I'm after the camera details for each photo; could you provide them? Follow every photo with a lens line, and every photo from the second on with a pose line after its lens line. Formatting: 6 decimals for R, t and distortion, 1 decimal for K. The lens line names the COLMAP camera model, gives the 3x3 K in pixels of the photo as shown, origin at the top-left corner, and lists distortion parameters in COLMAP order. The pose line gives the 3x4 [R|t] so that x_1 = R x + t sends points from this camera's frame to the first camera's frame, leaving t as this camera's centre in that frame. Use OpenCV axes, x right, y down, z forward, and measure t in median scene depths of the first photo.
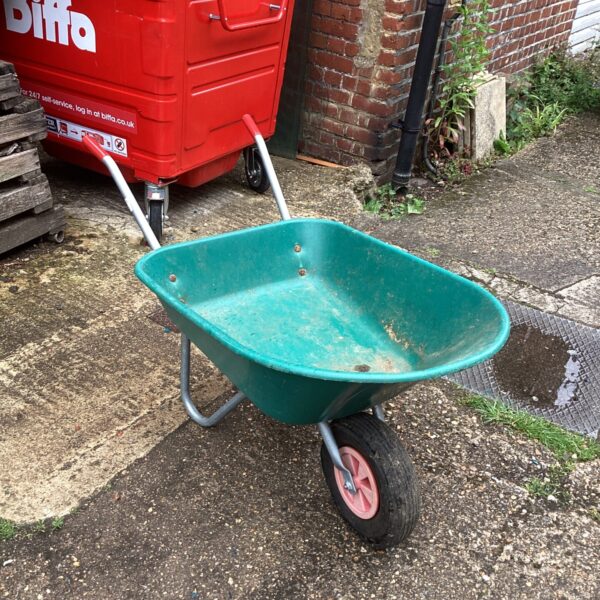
lens RADIAL K [[723.7, 0, 303.3], [0, 723.7, 300.6], [0, 0, 1]] dist [0.120551, -0.276614]
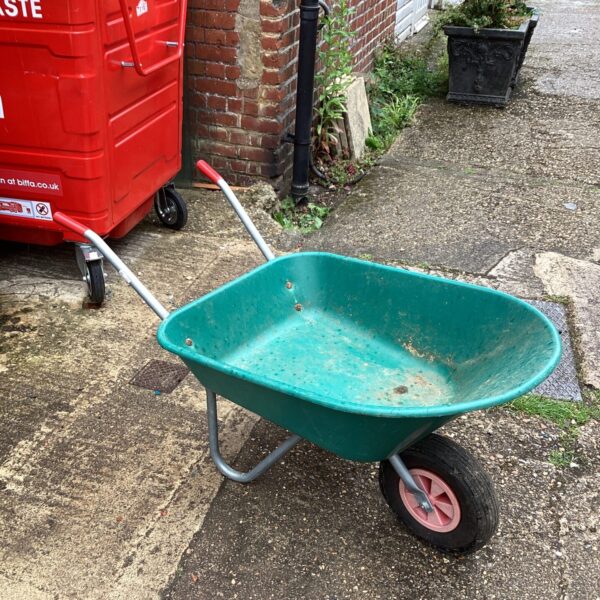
lens RADIAL K [[723.7, 0, 303.3], [0, 723.7, 300.6], [0, 0, 1]] dist [0.120551, -0.276614]
pose [[0.953436, -0.201222, 0.224652, -0.205815], [0.200803, 0.979314, 0.024957, -0.067762], [-0.225027, 0.021316, 0.974119, 0.014280]]
